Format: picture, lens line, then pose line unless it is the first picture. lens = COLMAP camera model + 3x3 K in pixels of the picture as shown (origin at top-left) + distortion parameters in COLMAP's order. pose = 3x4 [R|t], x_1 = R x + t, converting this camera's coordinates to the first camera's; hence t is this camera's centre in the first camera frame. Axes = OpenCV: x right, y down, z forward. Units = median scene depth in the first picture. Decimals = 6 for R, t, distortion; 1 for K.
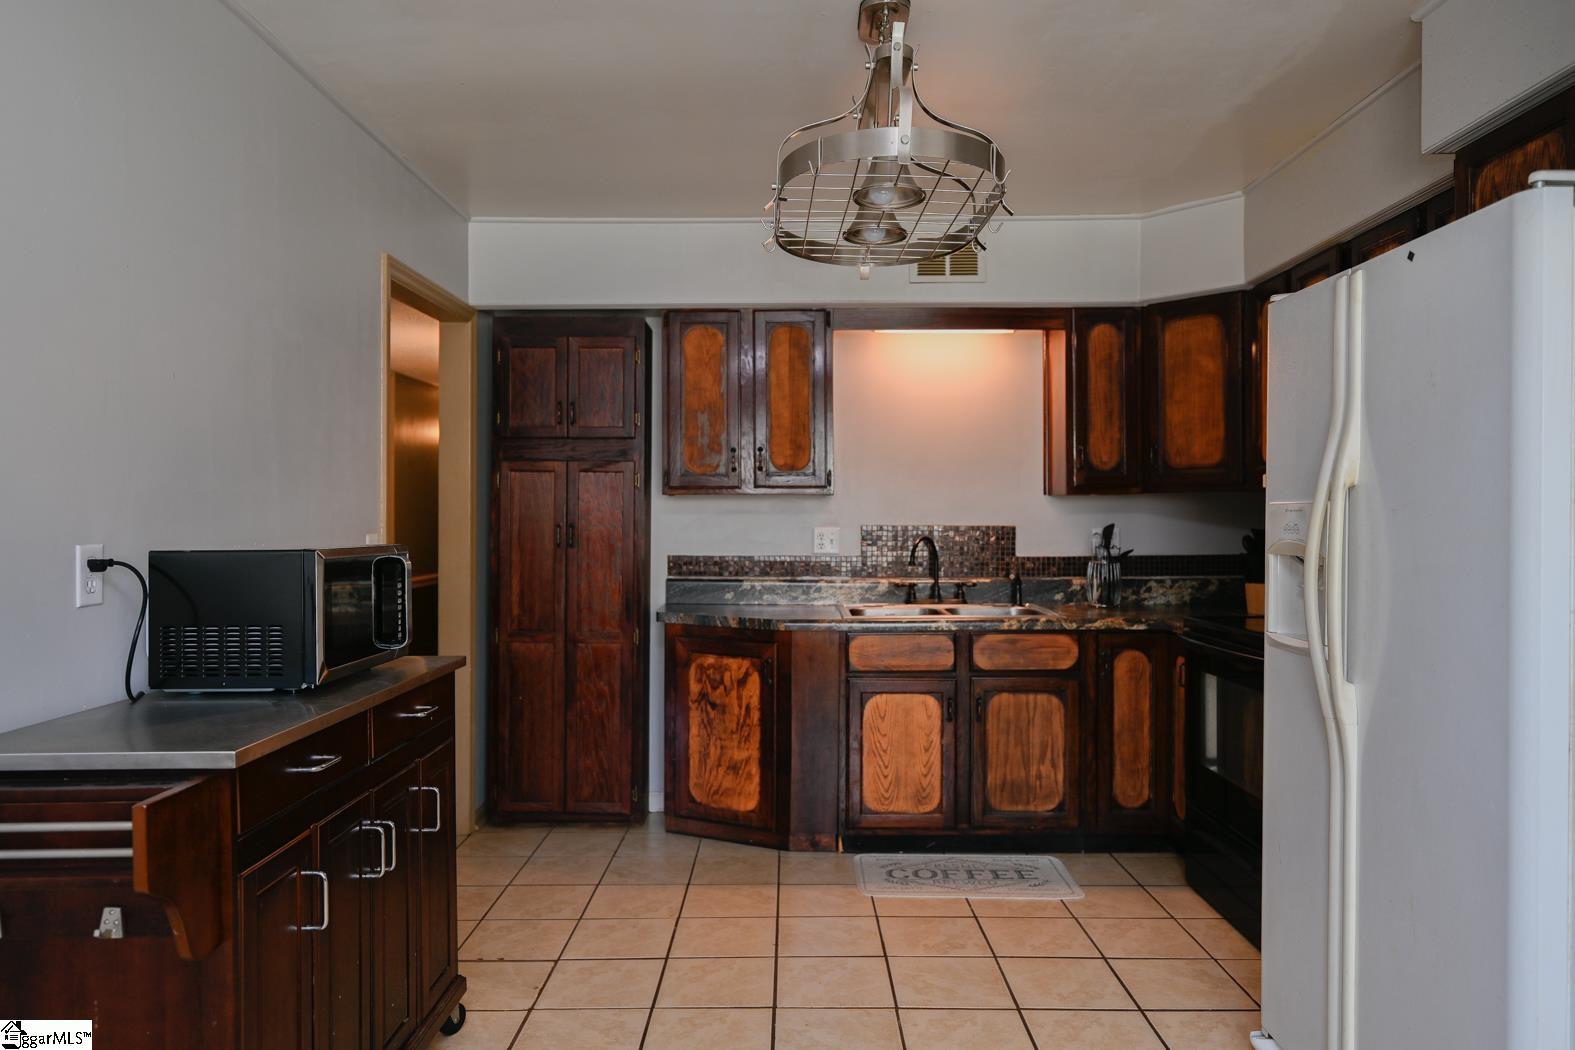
lens RADIAL K [[1088.3, 0, 787.0], [0, 1088.3, 524.3], [0, 0, 1]] dist [0.003128, 0.000064]
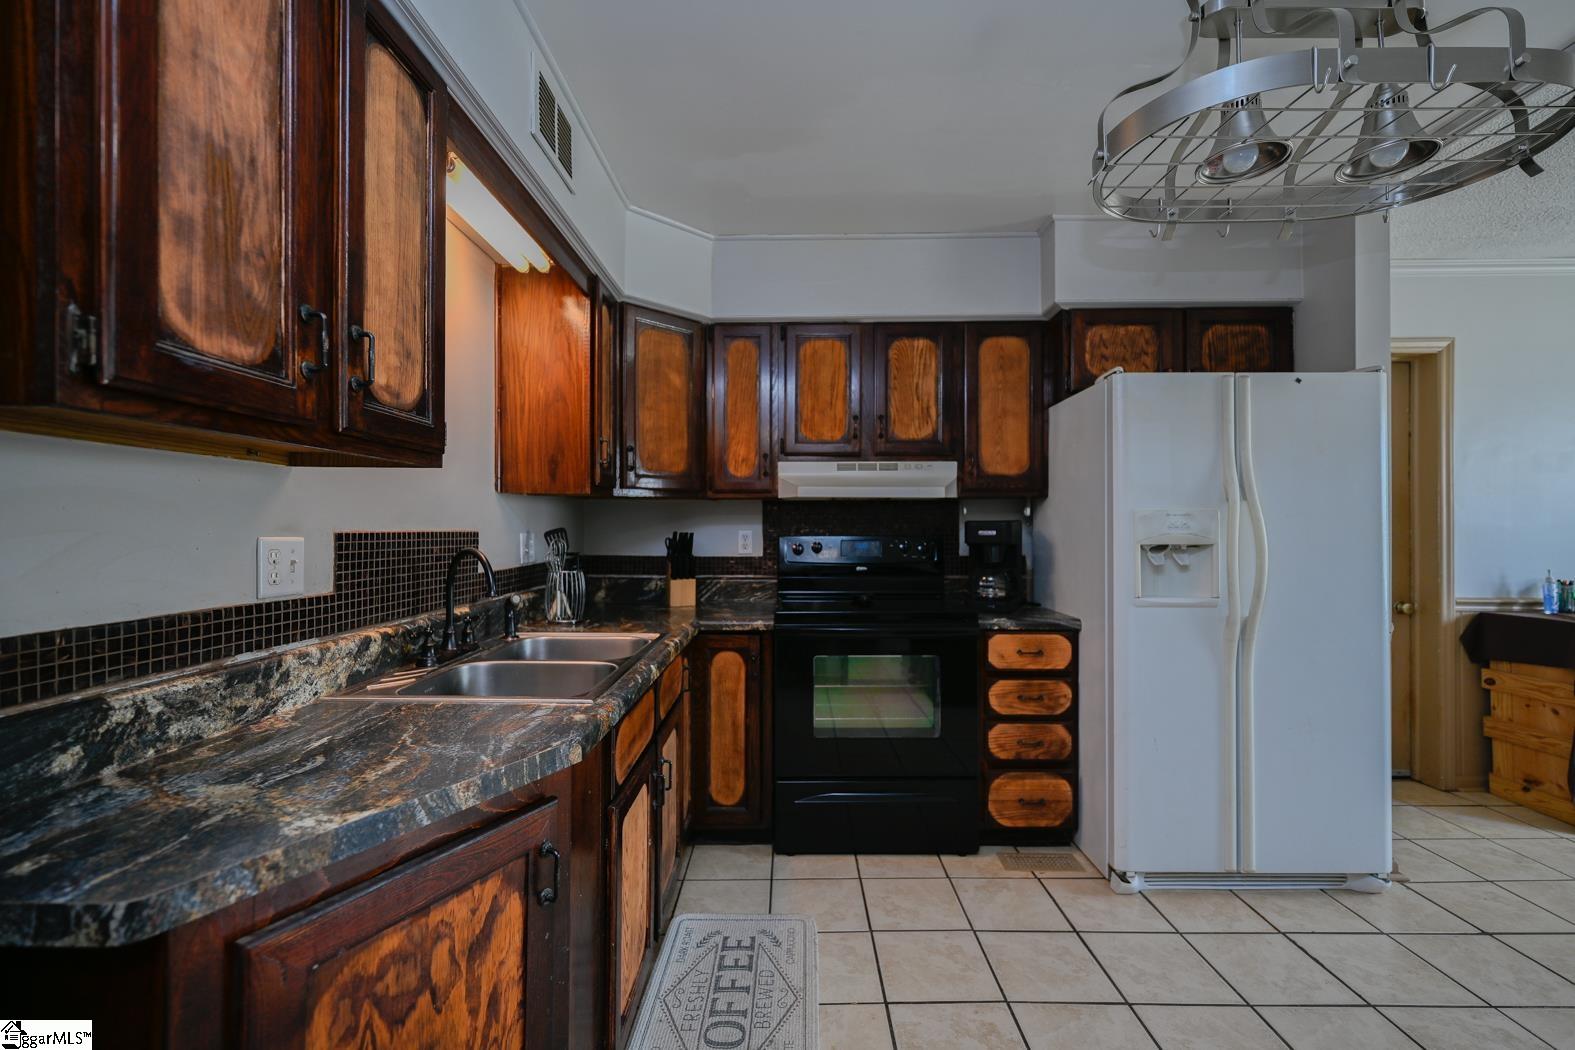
lens RADIAL K [[667.0, 0, 786.8], [0, 667.0, 526.9], [0, 0, 1]] dist [0.000171, 0.000000]
pose [[-0.003371, 0.001022, 0.999994, -0.275293], [0.007815, 0.999969, -0.000996, 0.000942], [-0.999964, 0.007811, -0.003379, 0.894941]]
